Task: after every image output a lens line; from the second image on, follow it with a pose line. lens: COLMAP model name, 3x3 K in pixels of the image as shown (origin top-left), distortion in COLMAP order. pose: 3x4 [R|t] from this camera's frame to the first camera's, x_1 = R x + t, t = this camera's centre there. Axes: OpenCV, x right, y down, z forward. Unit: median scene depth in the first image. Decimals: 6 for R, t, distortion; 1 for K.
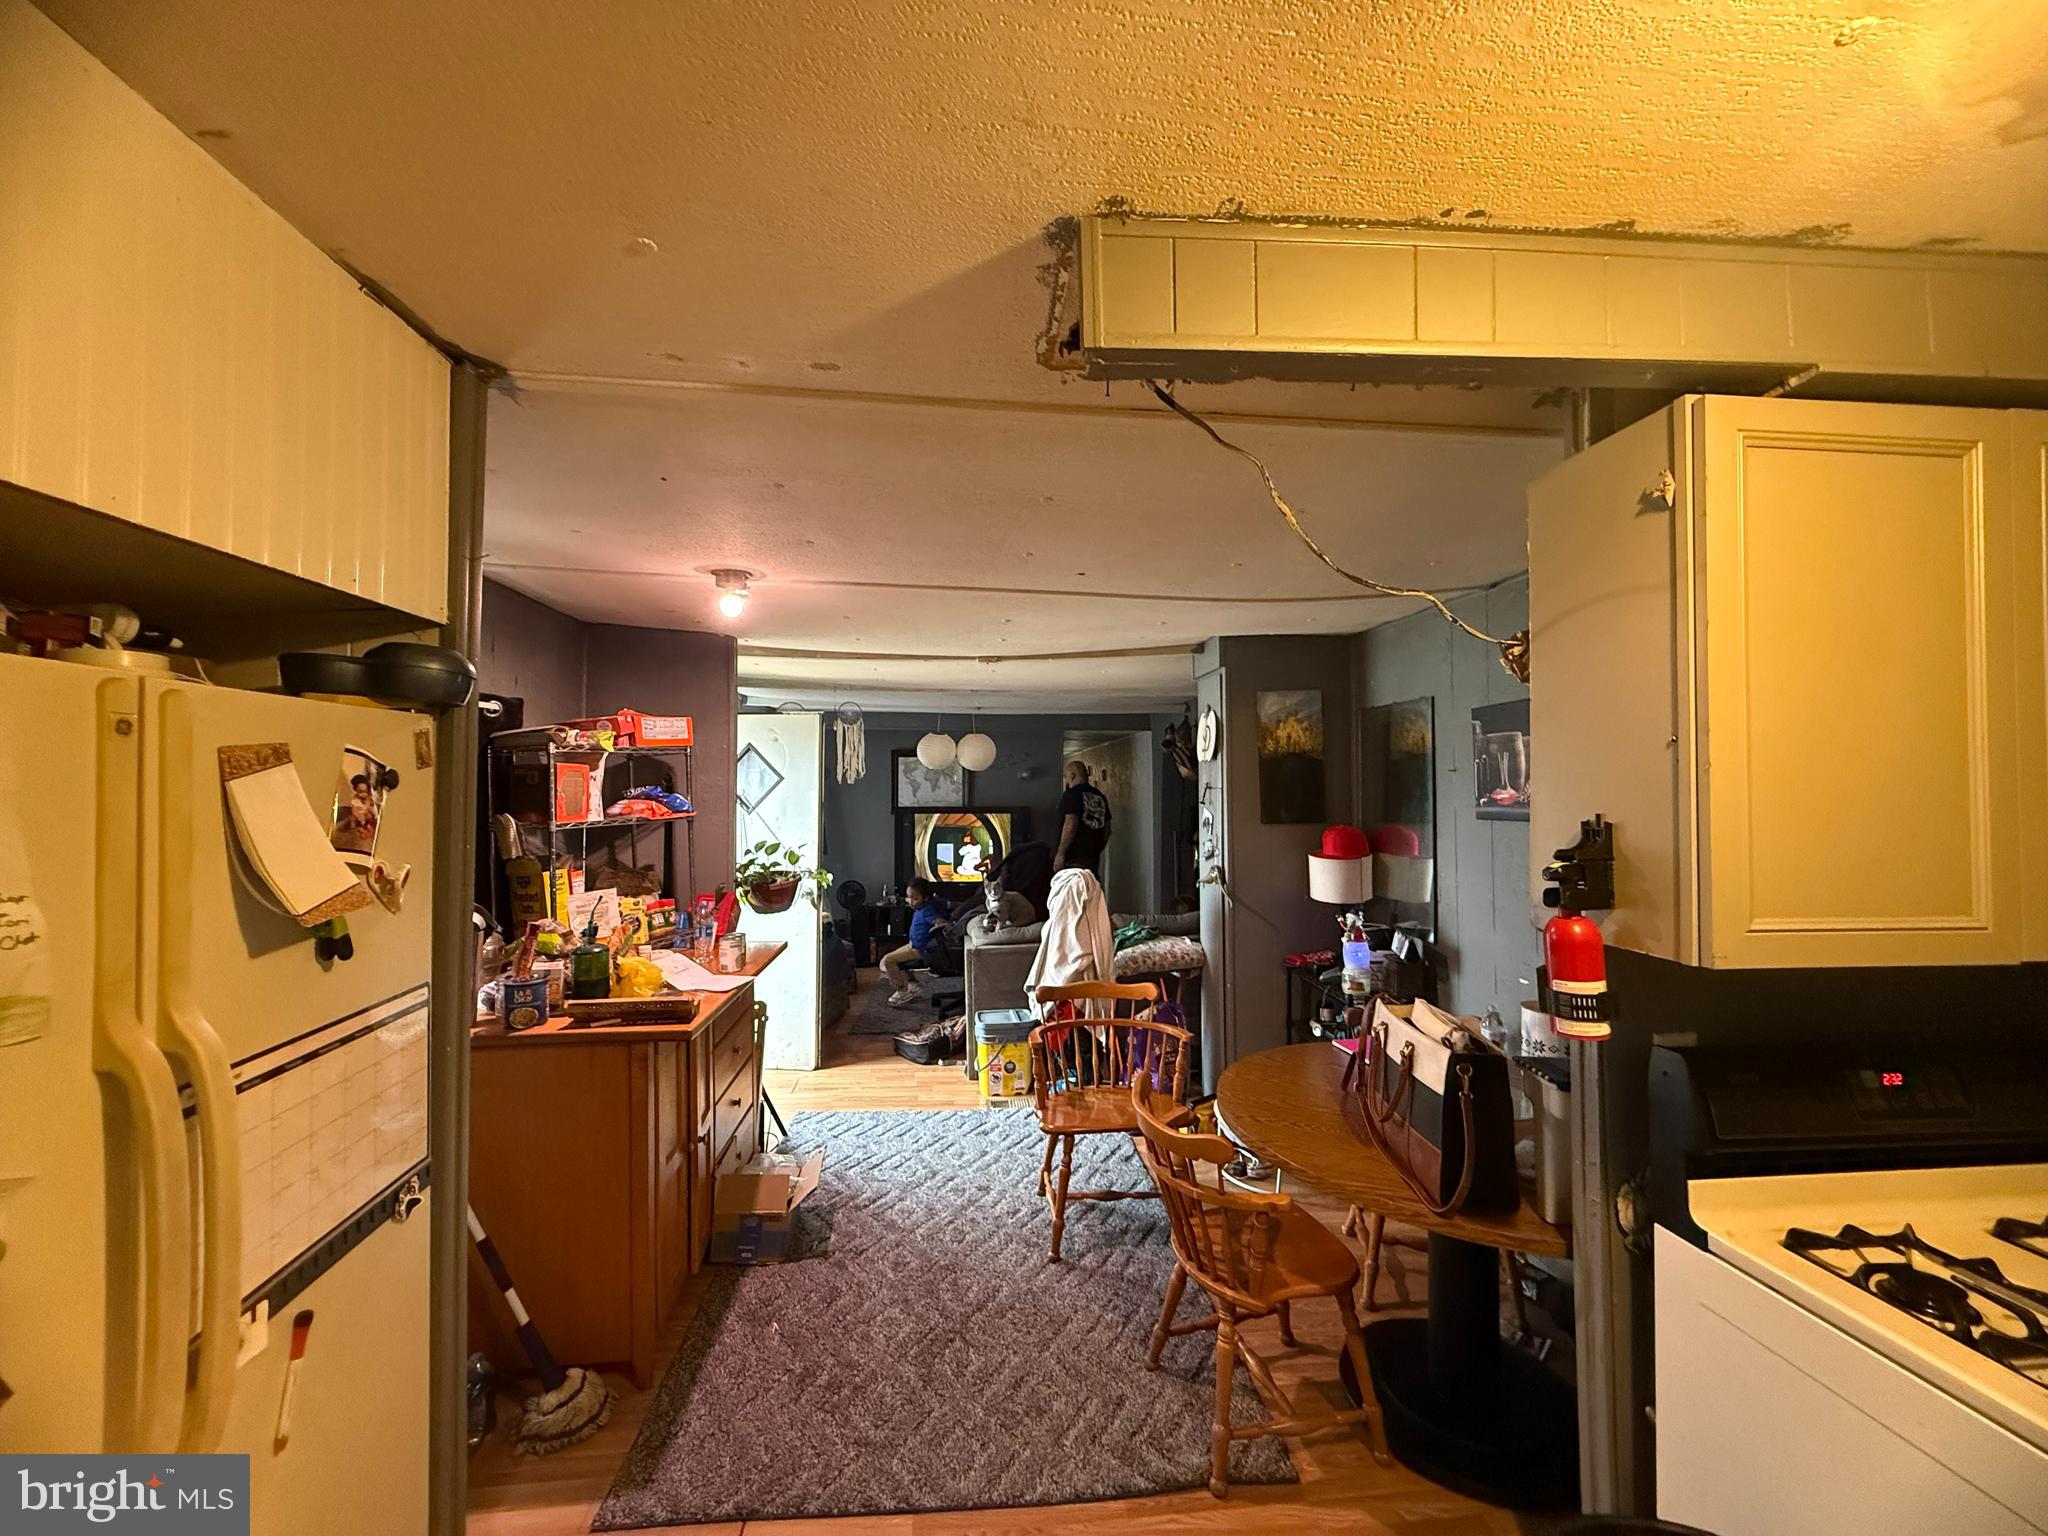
lens RADIAL K [[814.8, 0, 1024.0], [0, 814.8, 768.0], [0, 0, 1]] dist [-0.002890, -0.000150]
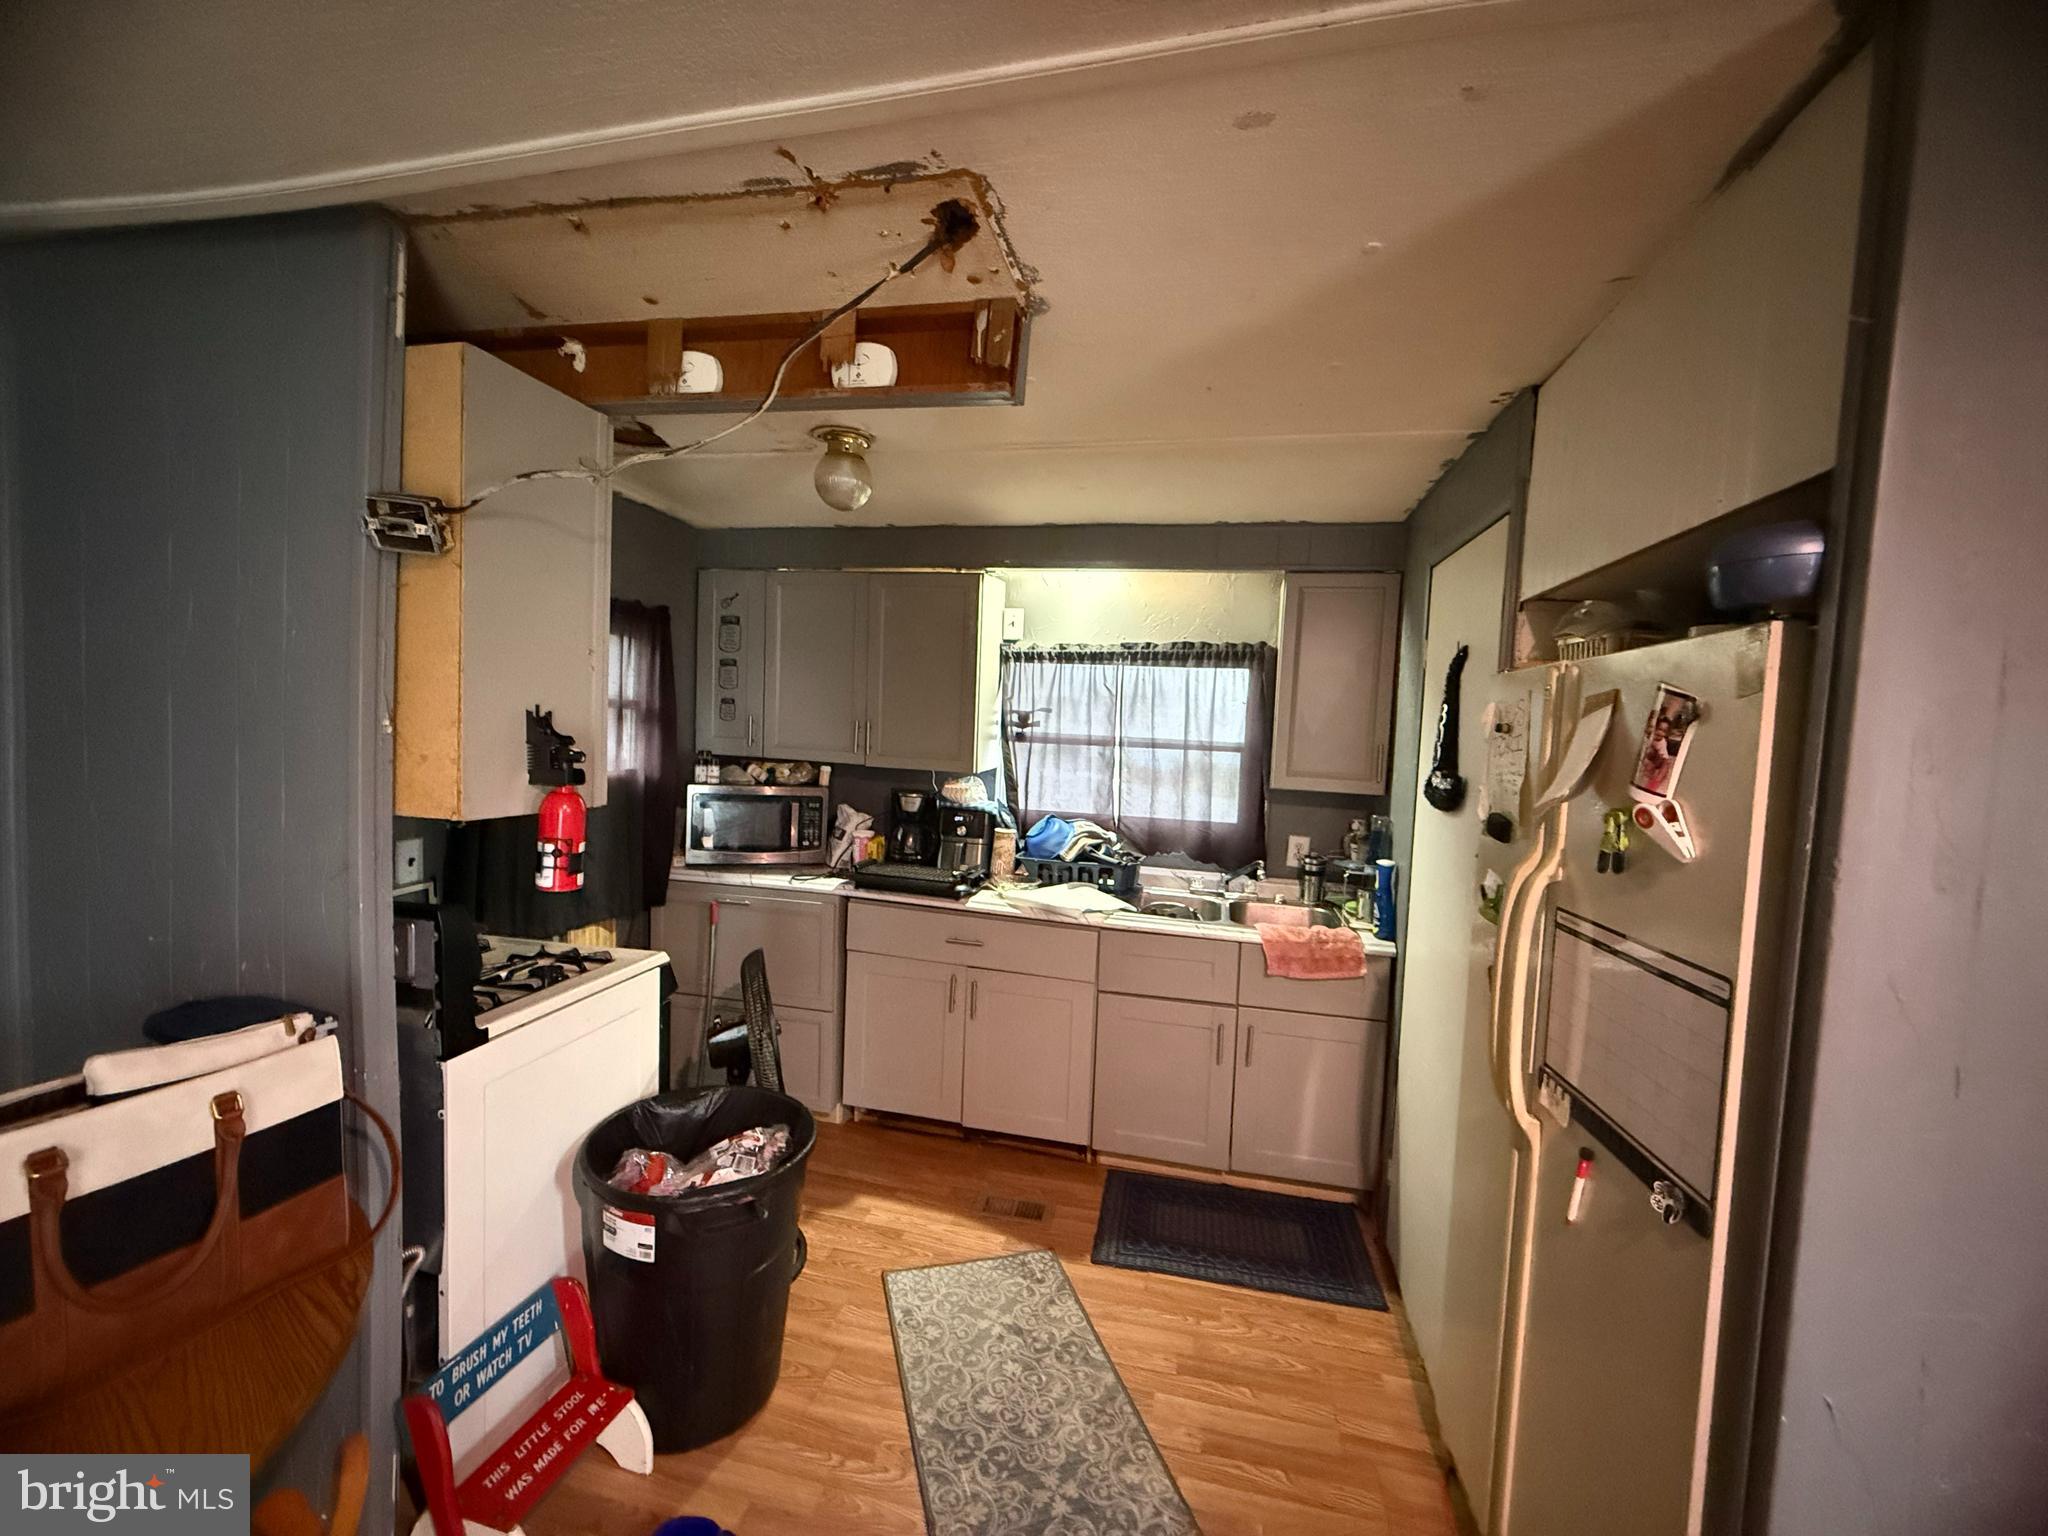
lens RADIAL K [[814.8, 0, 1024.0], [0, 814.8, 768.0], [0, 0, 1]] dist [-0.002890, -0.000150]
pose [[-0.952952, -0.057112, 0.297691, -0.321933], [-0.051586, 0.998320, 0.026395, 0.081010], [-0.298698, 0.009797, -0.954297, 1.913913]]
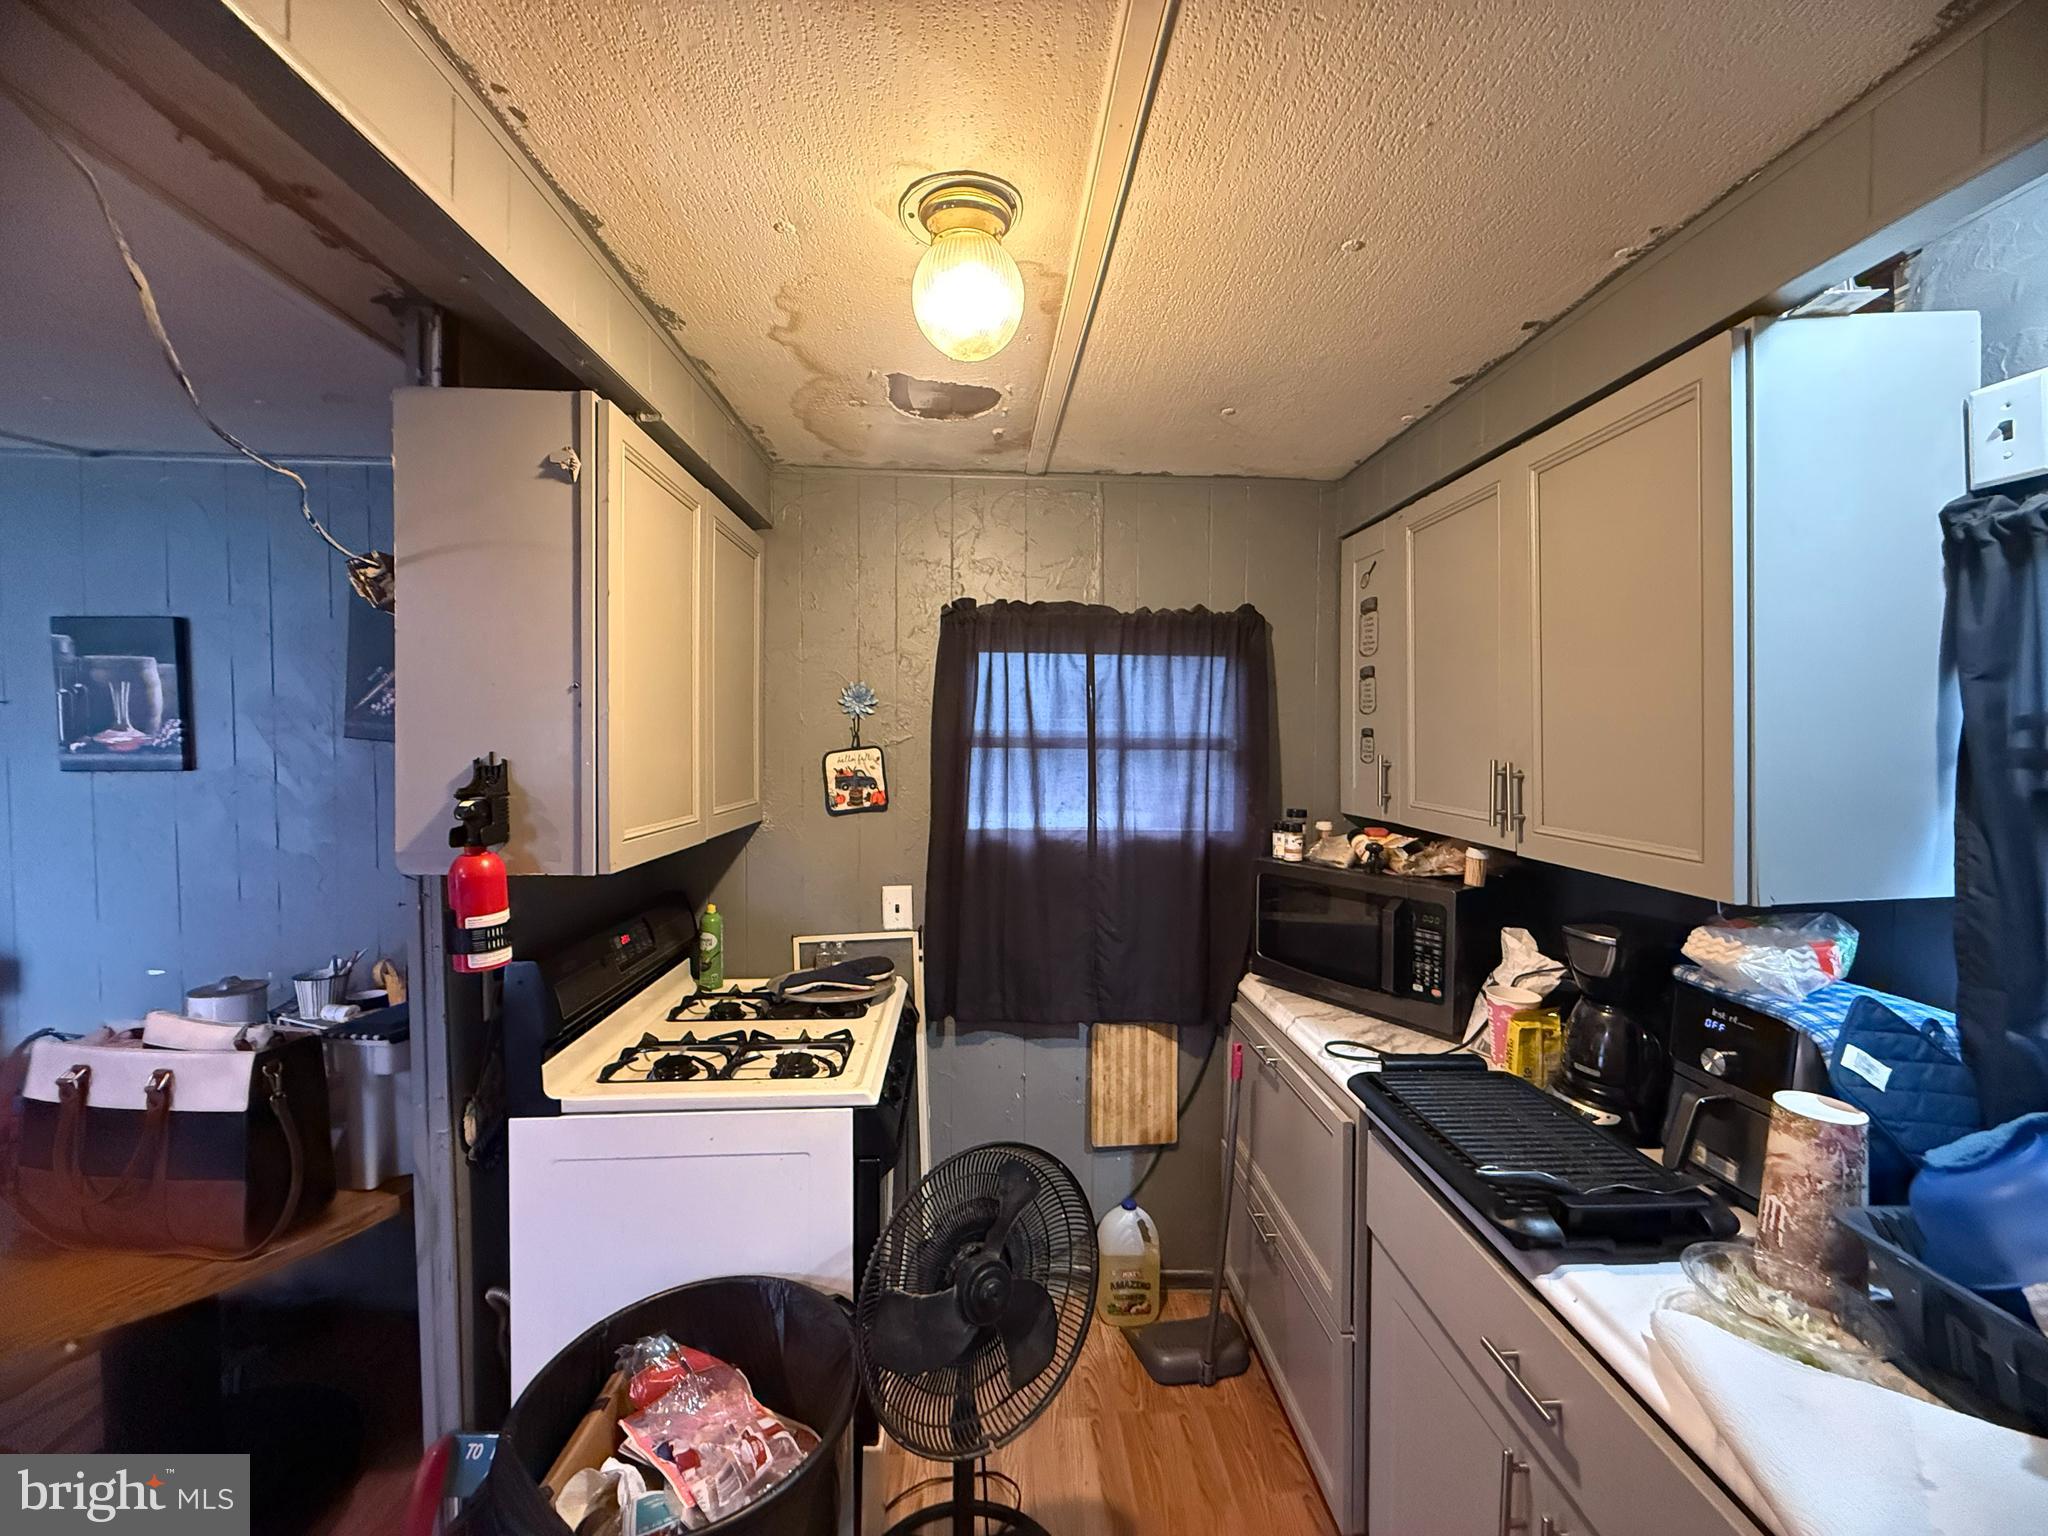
lens RADIAL K [[814.8, 0, 1024.0], [0, 814.8, 768.0], [0, 0, 1]] dist [-0.002890, -0.000150]
pose [[0.032467, -0.031624, 0.998972, -0.311031], [-0.031495, 0.998971, 0.032648, 0.021686], [-0.998976, -0.032523, 0.031438, 0.287326]]
